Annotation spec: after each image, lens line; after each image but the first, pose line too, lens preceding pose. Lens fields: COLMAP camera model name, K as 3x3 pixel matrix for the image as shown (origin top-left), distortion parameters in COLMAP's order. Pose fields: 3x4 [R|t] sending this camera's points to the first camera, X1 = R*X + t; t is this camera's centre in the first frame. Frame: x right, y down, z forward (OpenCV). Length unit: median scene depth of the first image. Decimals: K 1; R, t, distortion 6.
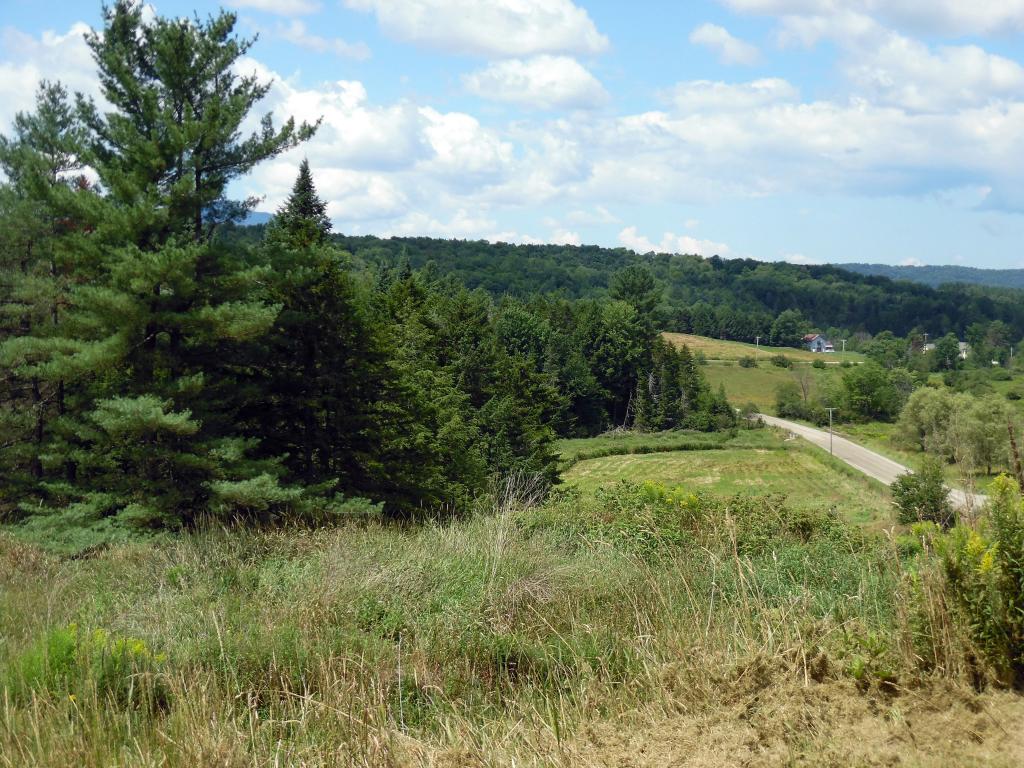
lens RADIAL K [[1570.4, 0, 512.0], [0, 1570.4, 384.0], [0, 0, 1]] dist [0.013195, -0.036059]
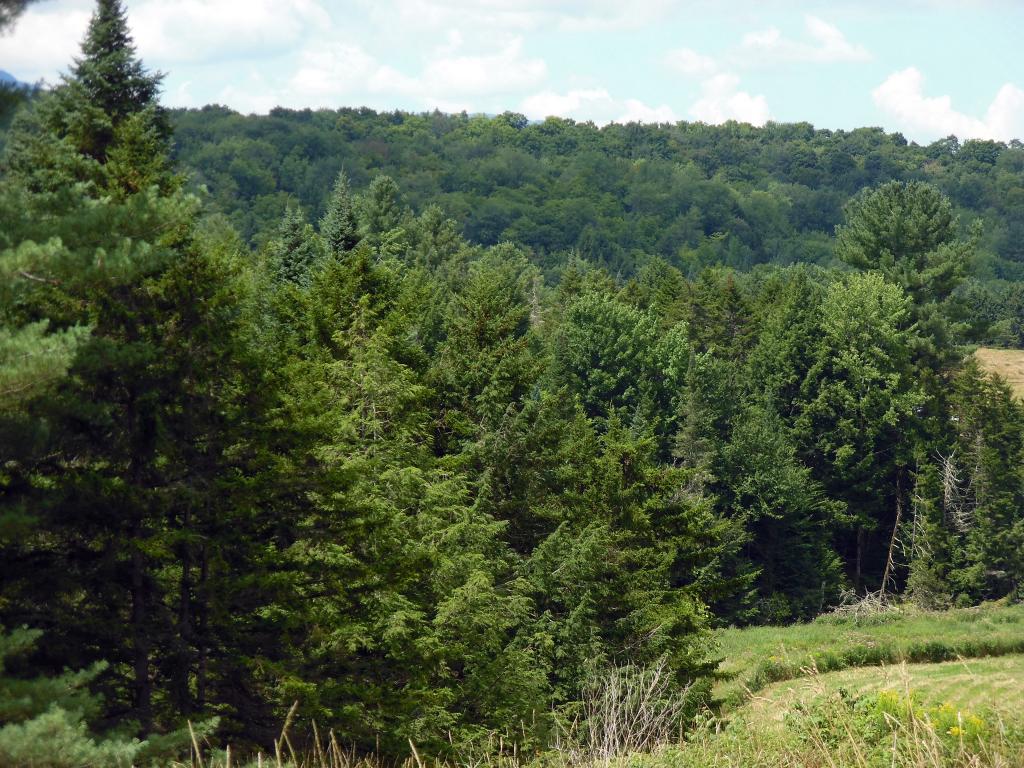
lens RADIAL K [[4139.1, 0, 512.0], [0, 4139.1, 384.0], [0, 0, 1]] dist [-0.061249, 3.963052]
pose [[0.999702, -0.015765, -0.018625, -0.005386], [0.015294, 0.999567, -0.025136, -0.003536], [0.019014, 0.024843, 0.999511, -0.183126]]
